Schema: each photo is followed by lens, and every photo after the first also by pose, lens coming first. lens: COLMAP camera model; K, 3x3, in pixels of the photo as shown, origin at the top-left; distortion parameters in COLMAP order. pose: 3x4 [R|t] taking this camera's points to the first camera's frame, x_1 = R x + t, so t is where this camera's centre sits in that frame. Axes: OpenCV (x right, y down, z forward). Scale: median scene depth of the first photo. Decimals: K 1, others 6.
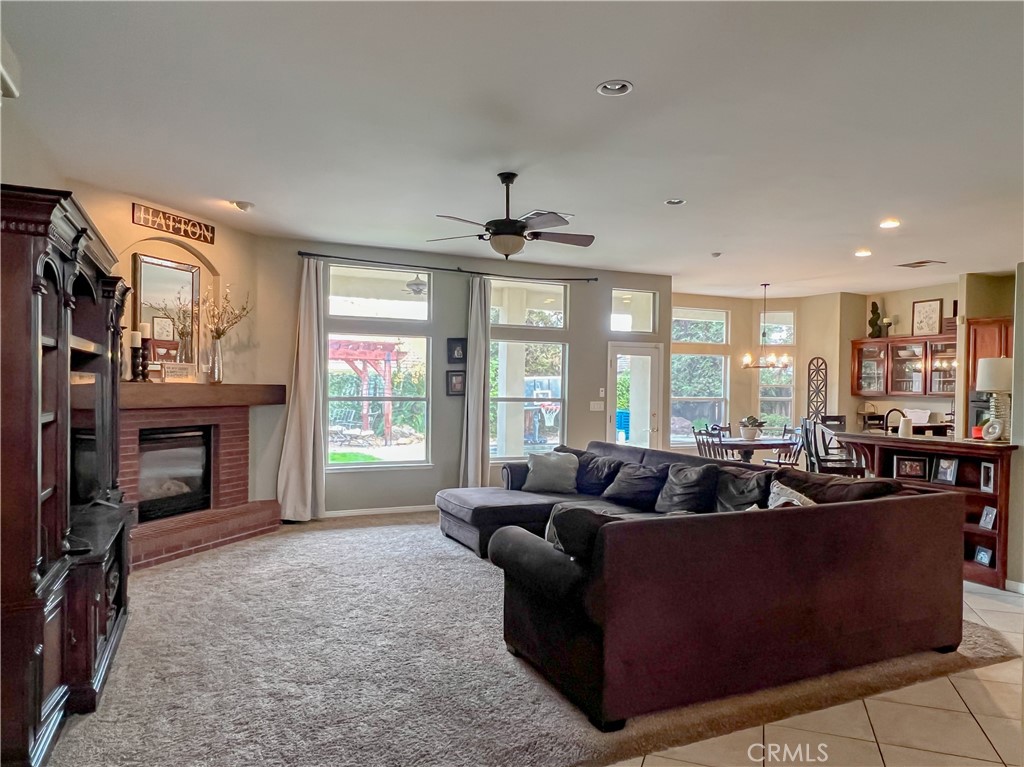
lens RADIAL K [[674.7, 0, 507.8], [0, 674.7, 386.2], [0, 0, 1]] dist [-0.002365, -0.000907]
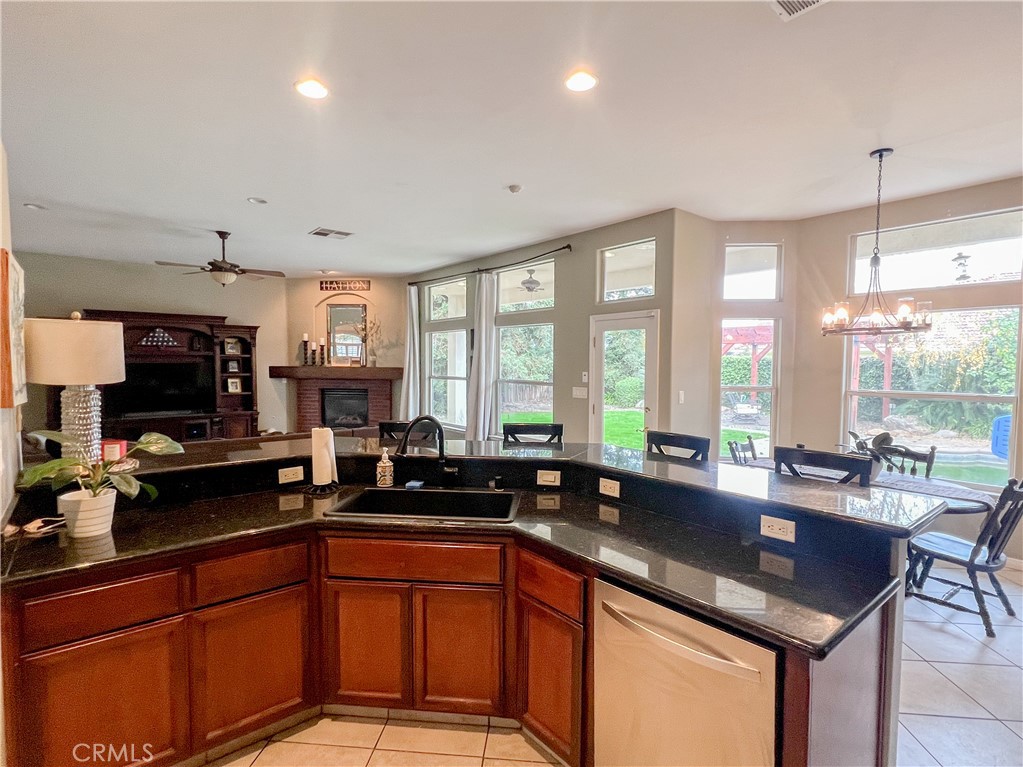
lens RADIAL K [[508.5, 0, 509.3], [0, 508.5, 388.1], [0, 0, 1]] dist [-0.001369, -0.000979]
pose [[0.260123, 0.040264, -0.964736, 0.994411], [-0.002258, 0.999153, 0.041092, -0.003818], [0.965573, -0.008511, 0.259993, 1.006556]]
